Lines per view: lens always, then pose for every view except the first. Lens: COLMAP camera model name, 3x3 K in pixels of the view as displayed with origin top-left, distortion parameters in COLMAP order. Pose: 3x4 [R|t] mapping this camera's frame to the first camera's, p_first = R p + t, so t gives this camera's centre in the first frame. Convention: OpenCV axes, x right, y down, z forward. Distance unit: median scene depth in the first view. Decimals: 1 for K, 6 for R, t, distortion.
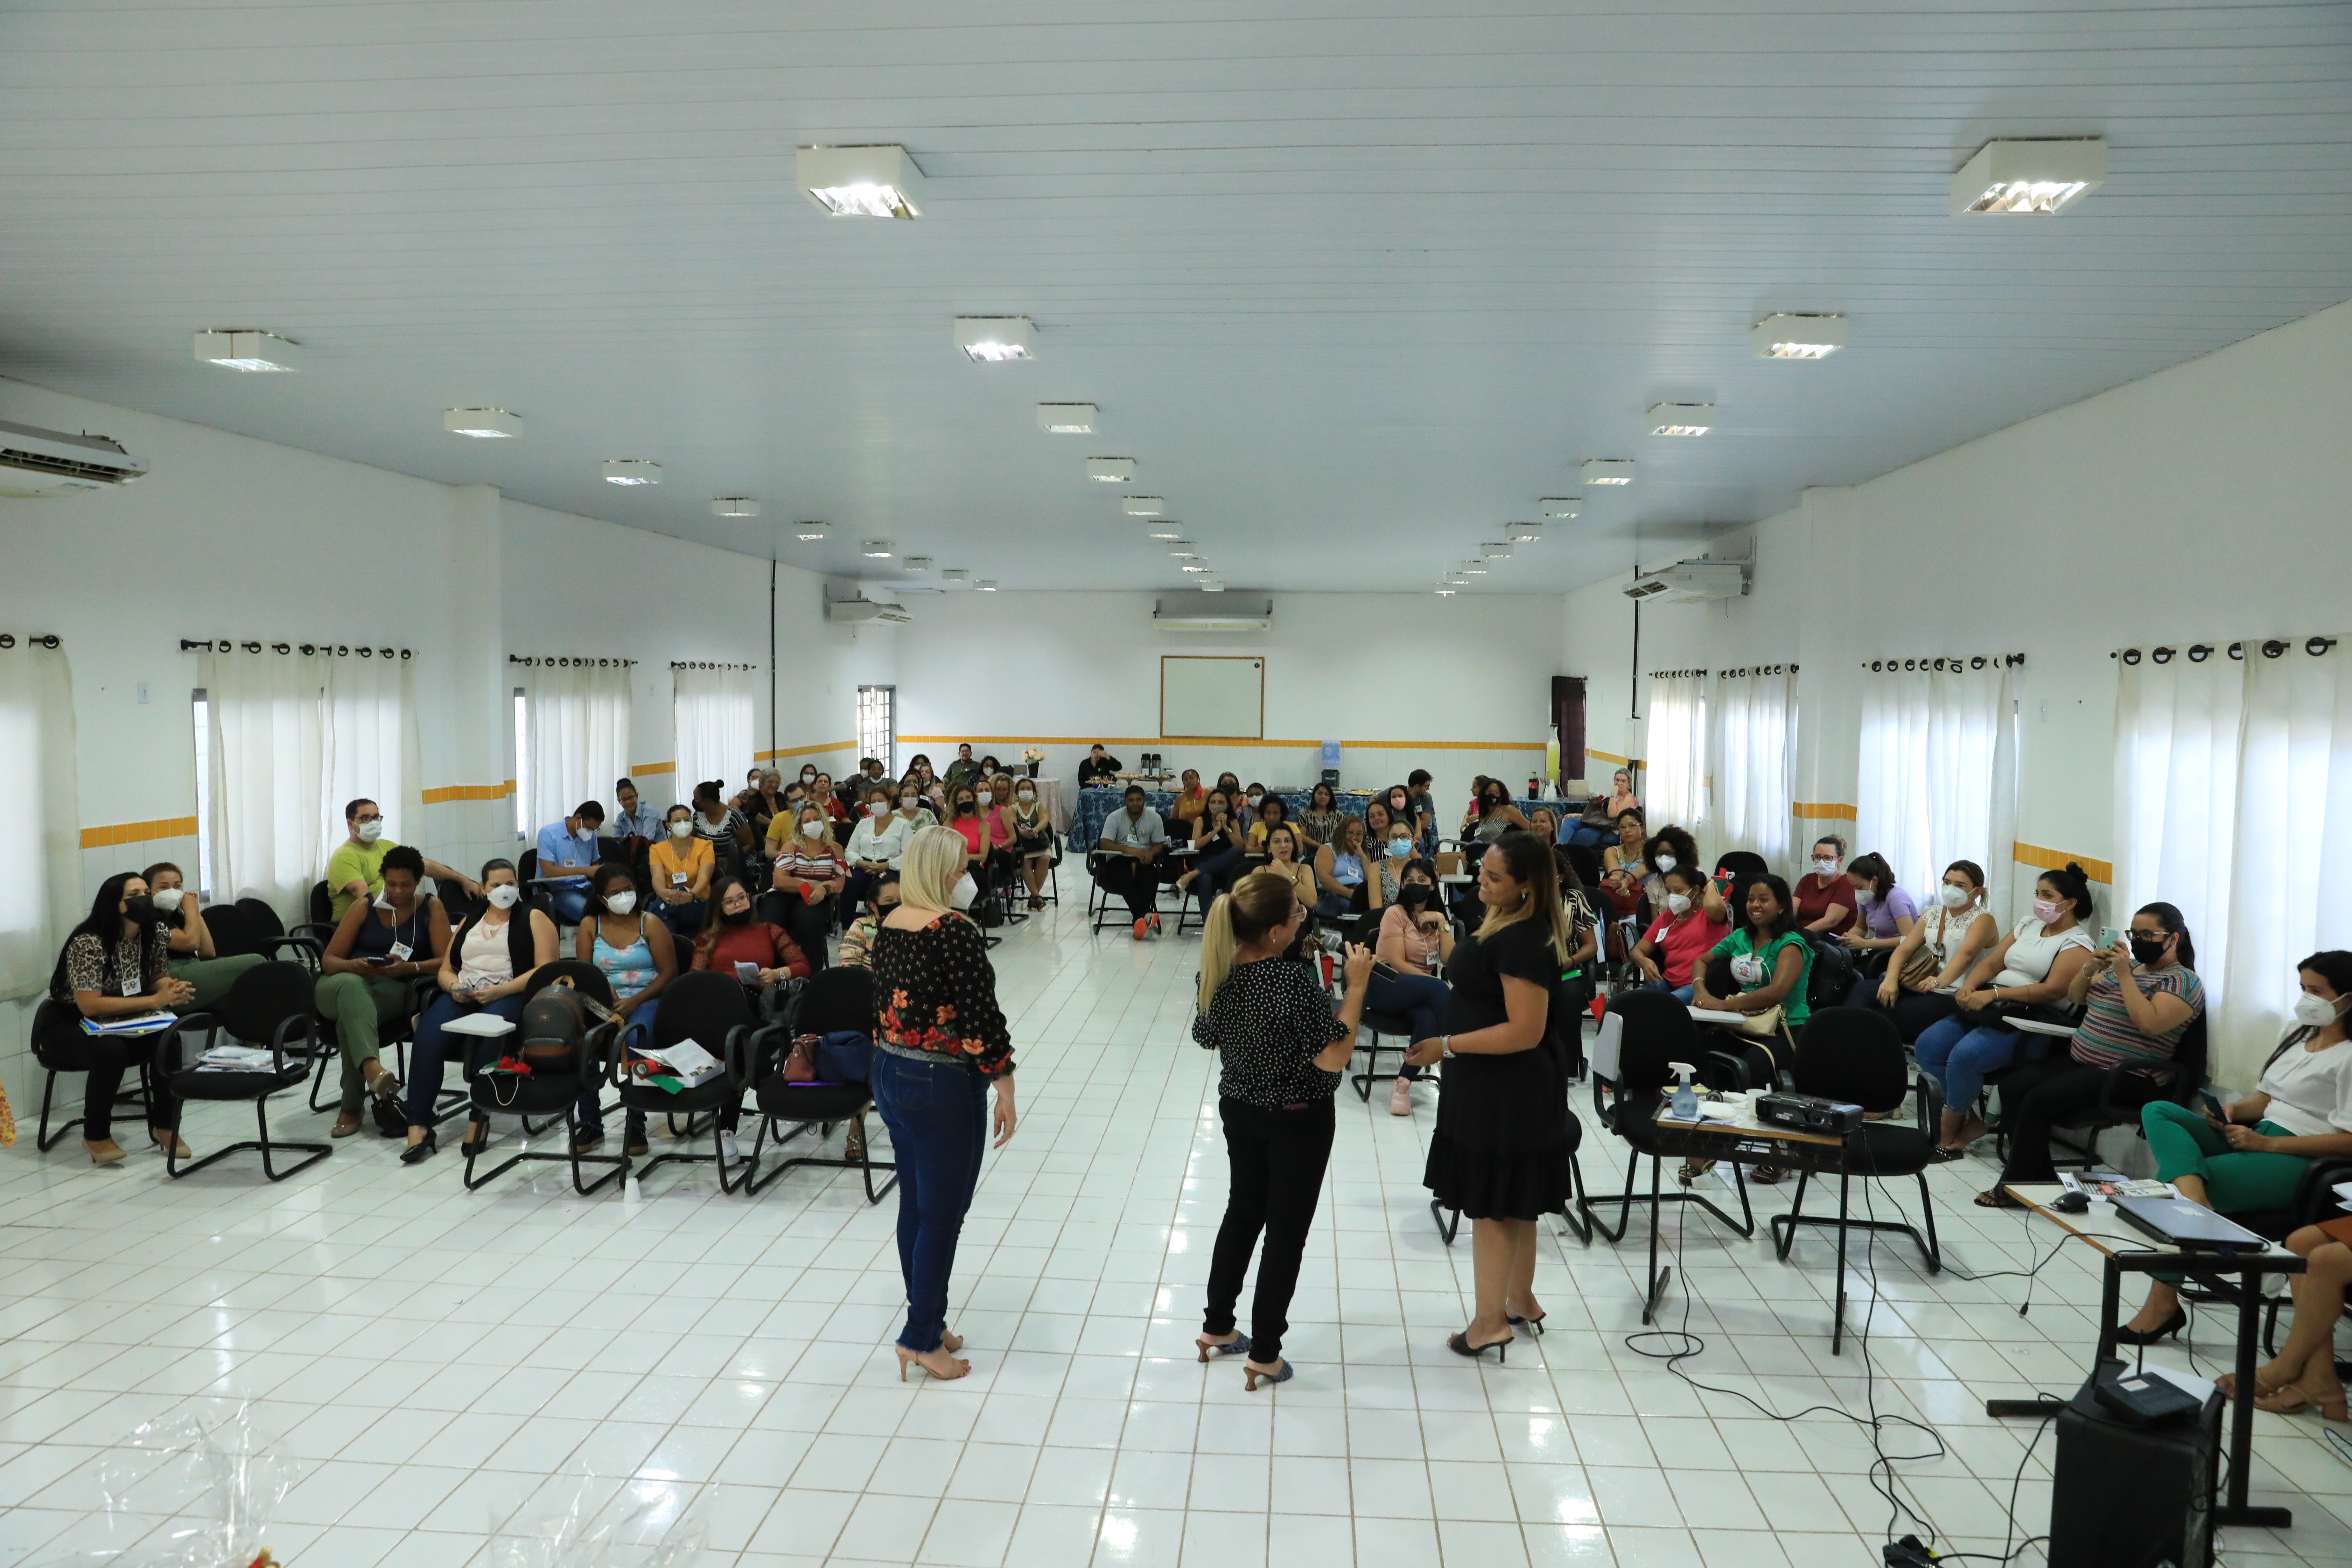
lens RADIAL K [[1601.1, 0, 1184.9], [0, 1601.1, 778.3], [0, 0, 1]] dist [-0.089975, 0.062220]
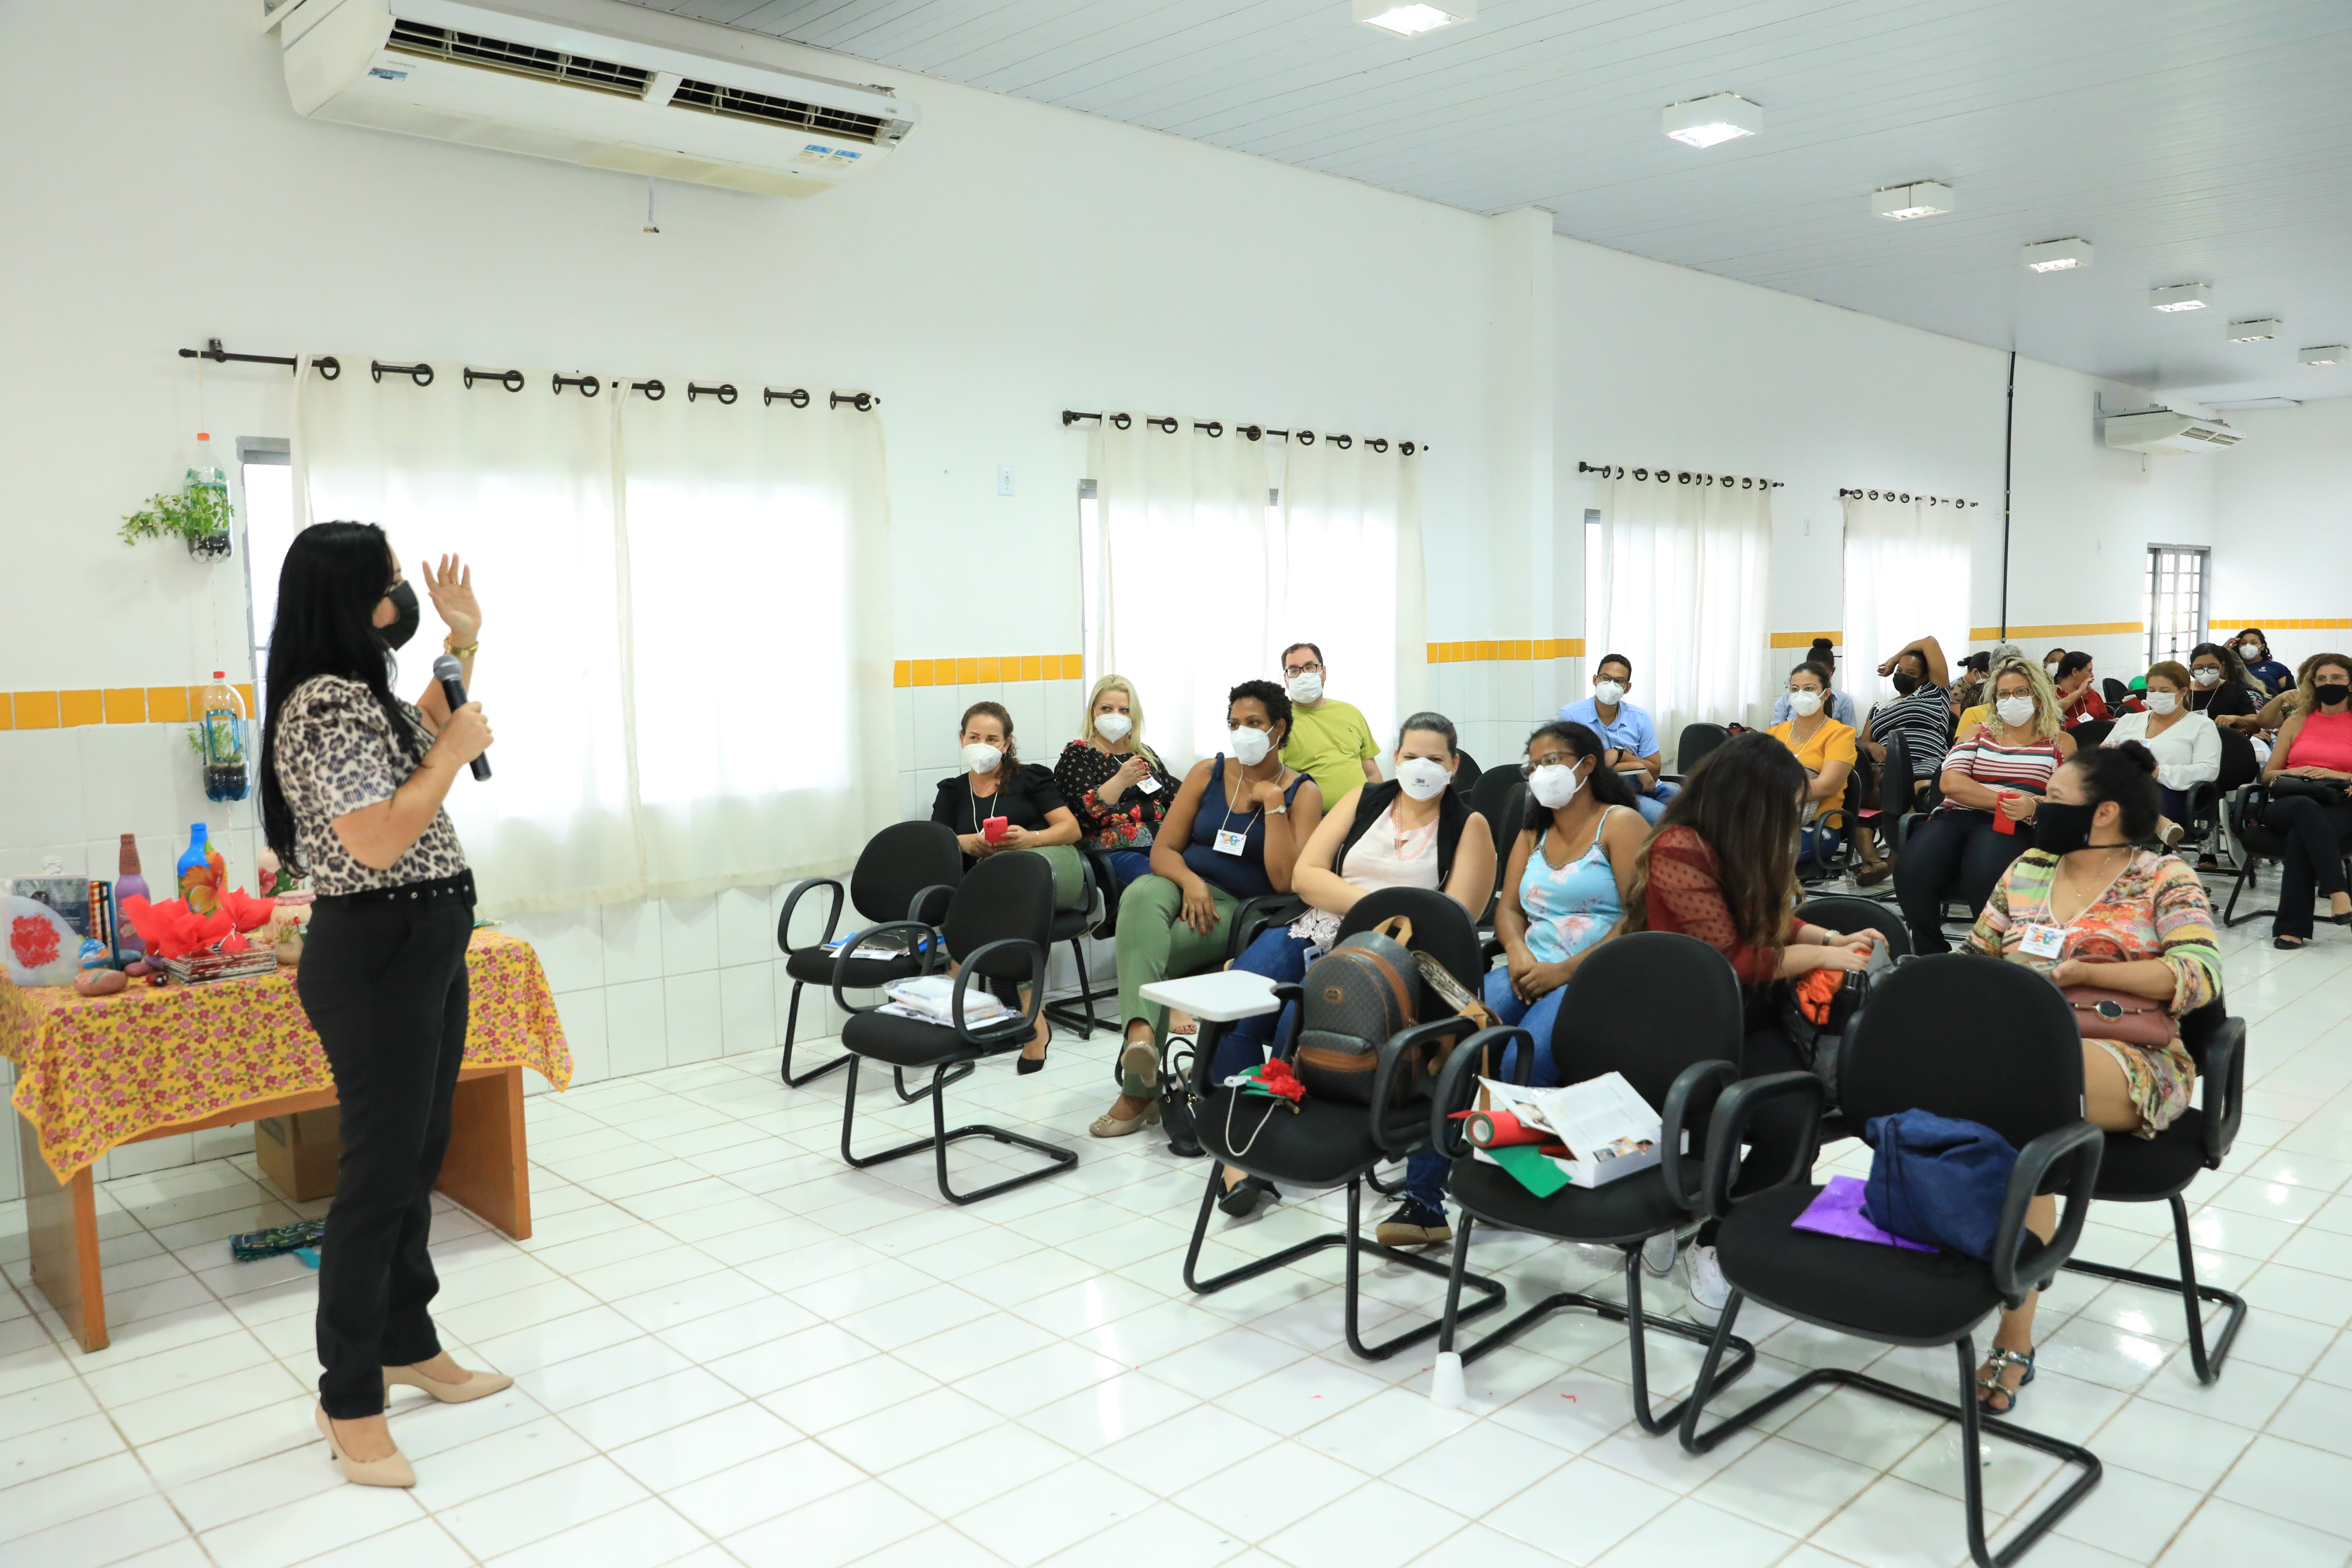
lens RADIAL K [[1732.5, 0, 1158.6], [0, 1732.5, 798.2], [0, 0, 1]] dist [-0.057557, 0.040396]
pose [[0.741614, 0.052557, -0.668765, -0.056064], [-0.017542, 0.998105, 0.058986, 0.040979], [0.670597, -0.032014, 0.741130, 0.397085]]
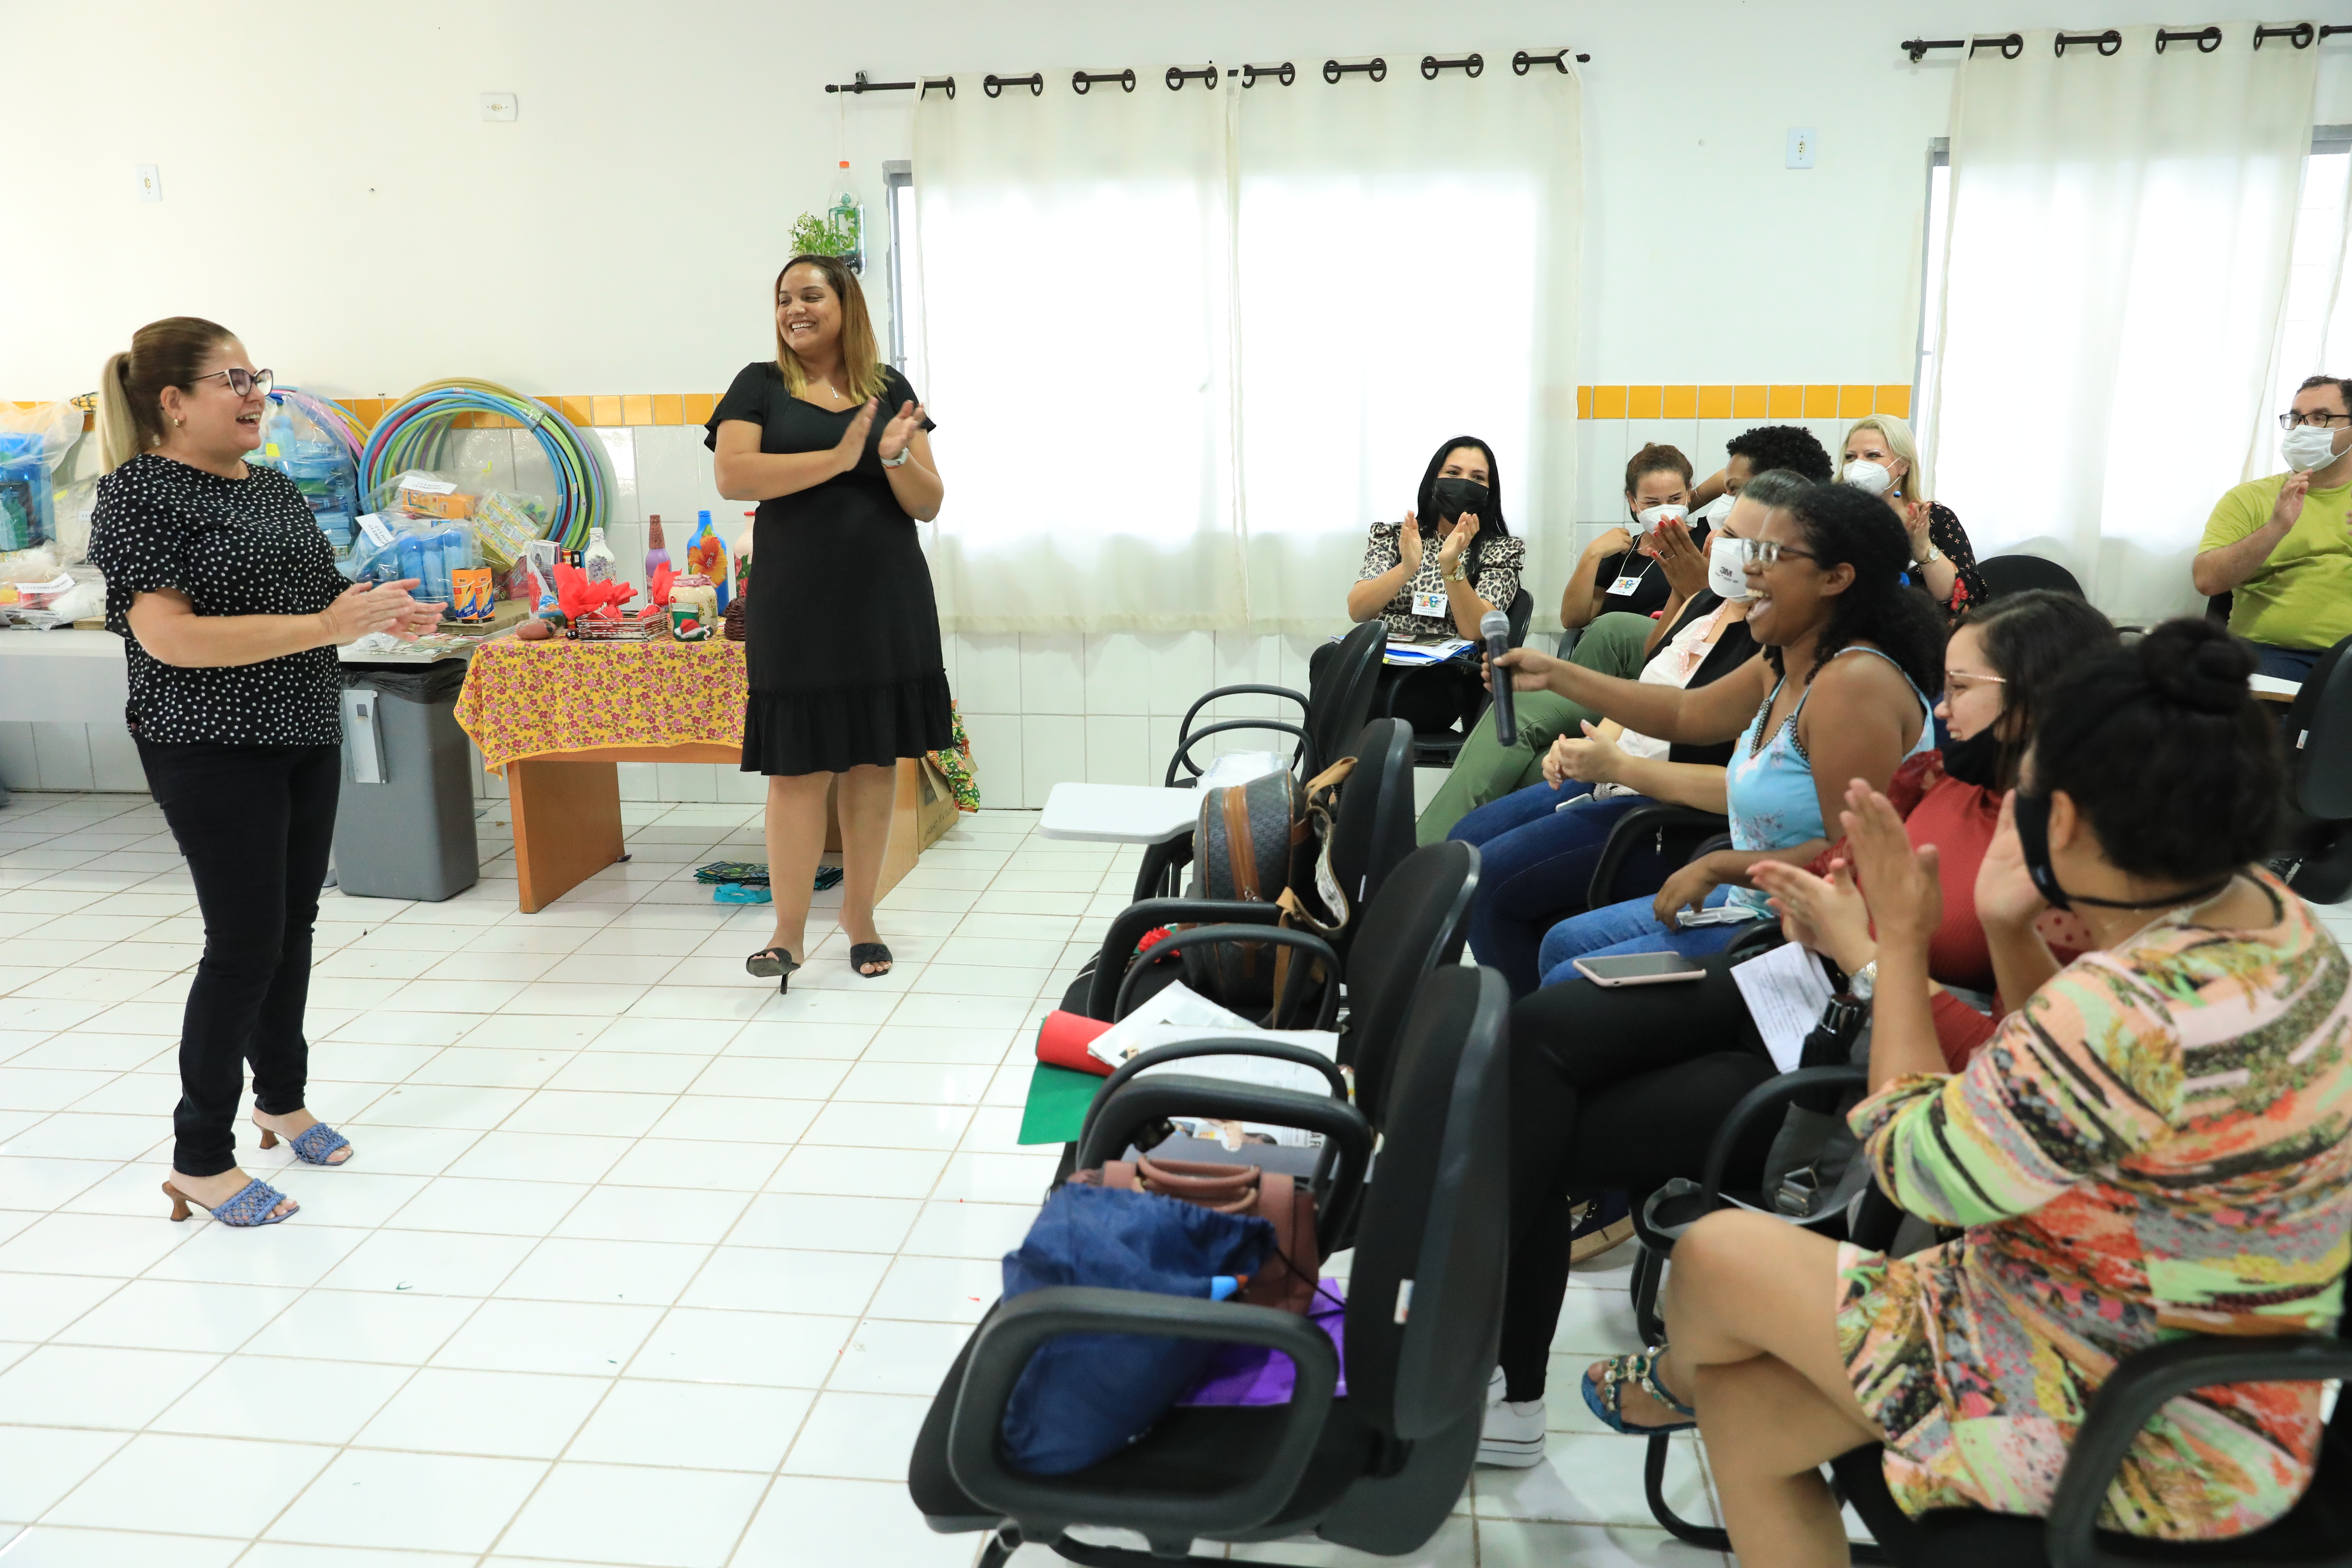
lens RADIAL K [[1824.6, 0, 1173.7], [0, 1824.6, 774.3], [0, 0, 1]] dist [-0.029432, 0.010939]
pose [[-0.052075, 0.222849, -0.973461, 0.015633], [-0.045183, 0.973260, 0.225220, 0.024442], [0.997621, 0.055712, -0.040613, 0.736283]]
